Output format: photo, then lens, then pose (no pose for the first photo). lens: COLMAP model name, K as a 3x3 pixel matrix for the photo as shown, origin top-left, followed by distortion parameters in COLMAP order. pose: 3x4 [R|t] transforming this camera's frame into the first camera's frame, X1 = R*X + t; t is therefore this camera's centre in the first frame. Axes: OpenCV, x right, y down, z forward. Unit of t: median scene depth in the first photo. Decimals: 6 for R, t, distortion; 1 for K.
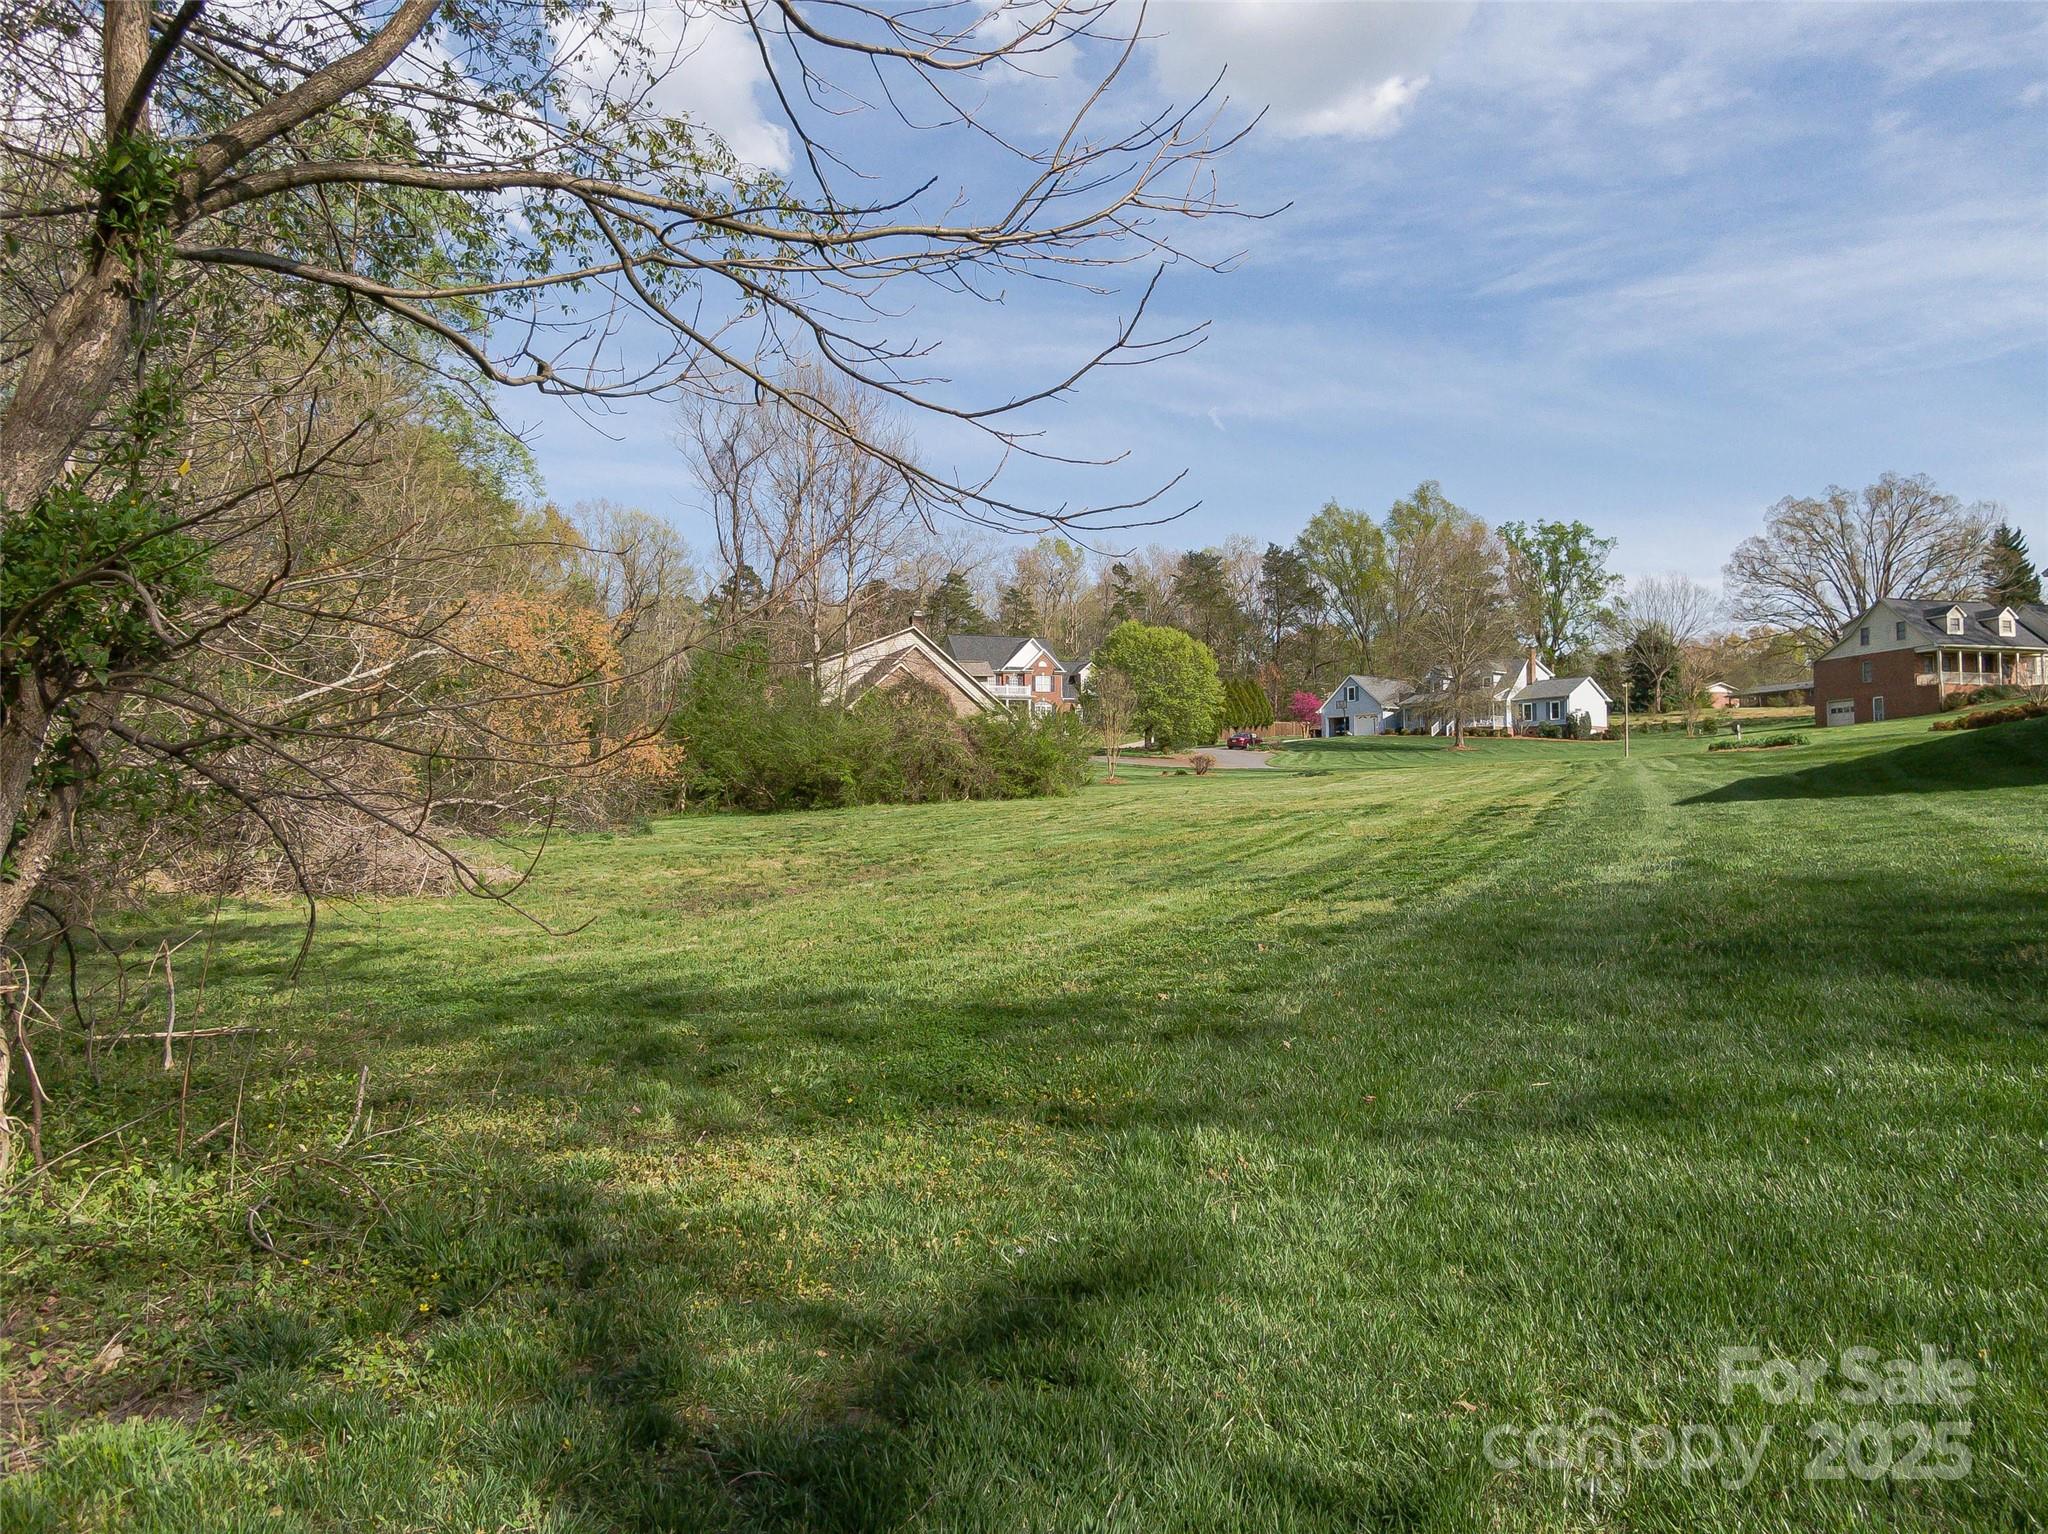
lens RADIAL K [[1416.8, 0, 1020.5], [0, 1416.8, 793.3], [0, 0, 1]] dist [0.000817, 0.006669]
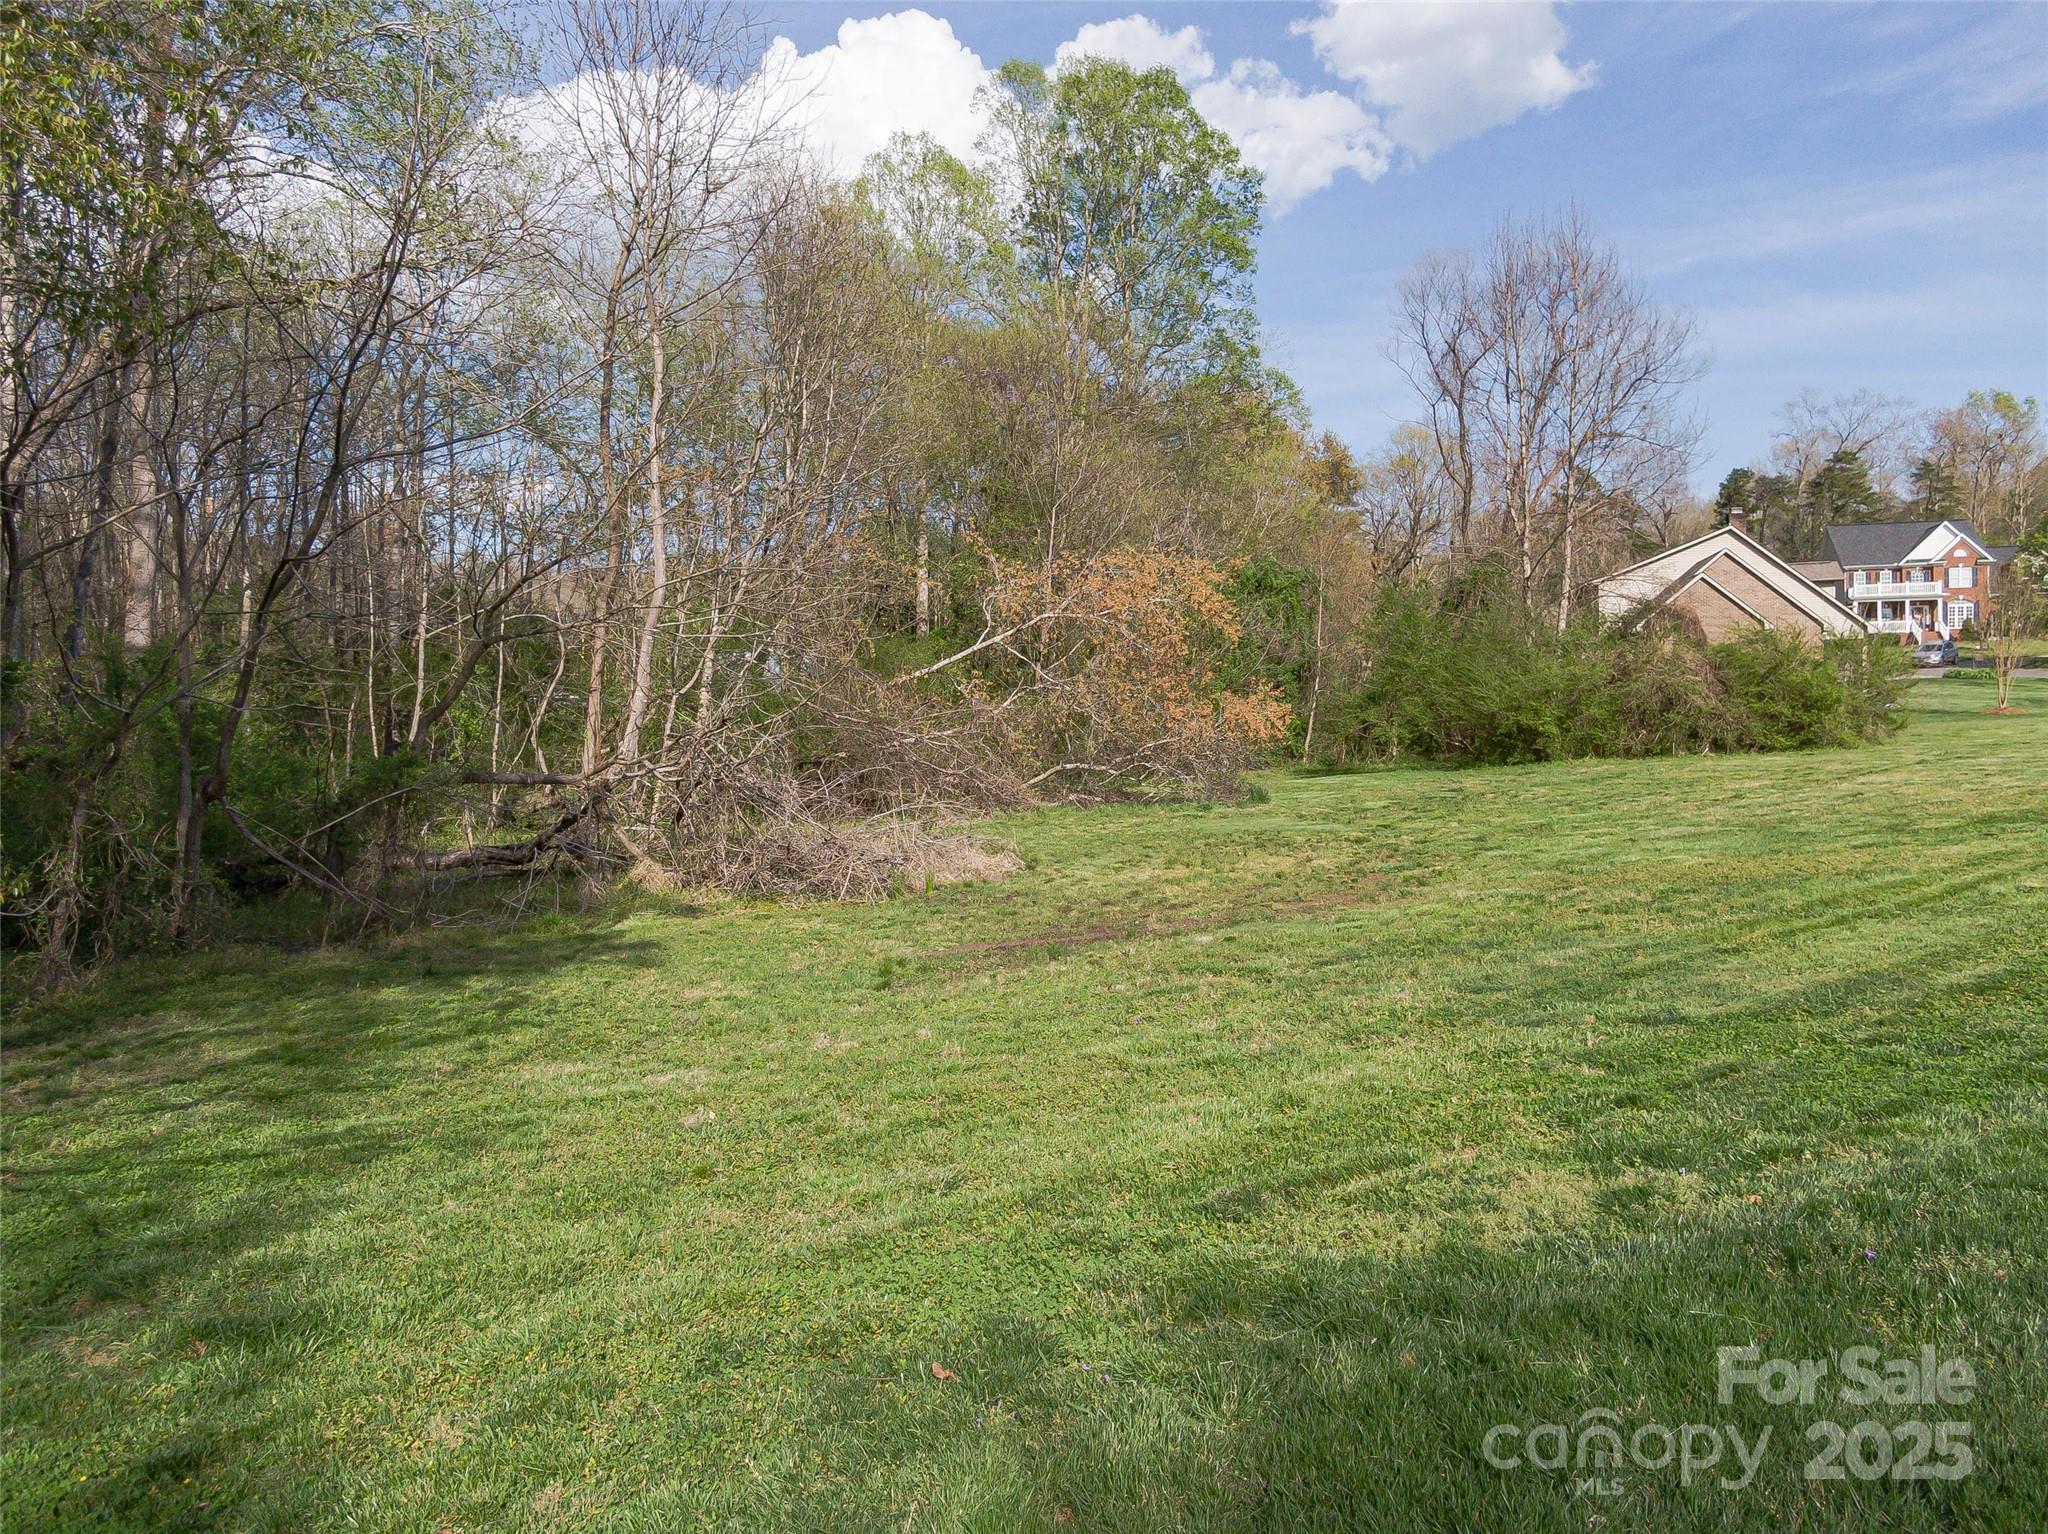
lens RADIAL K [[1416.8, 0, 1020.5], [0, 1416.8, 793.3], [0, 0, 1]] dist [0.000817, 0.006669]
pose [[0.831807, 0.016115, -0.554831, 0.083195], [0.015148, 0.998547, 0.051713, -0.019690], [0.554859, -0.051419, 0.830354, 0.118424]]
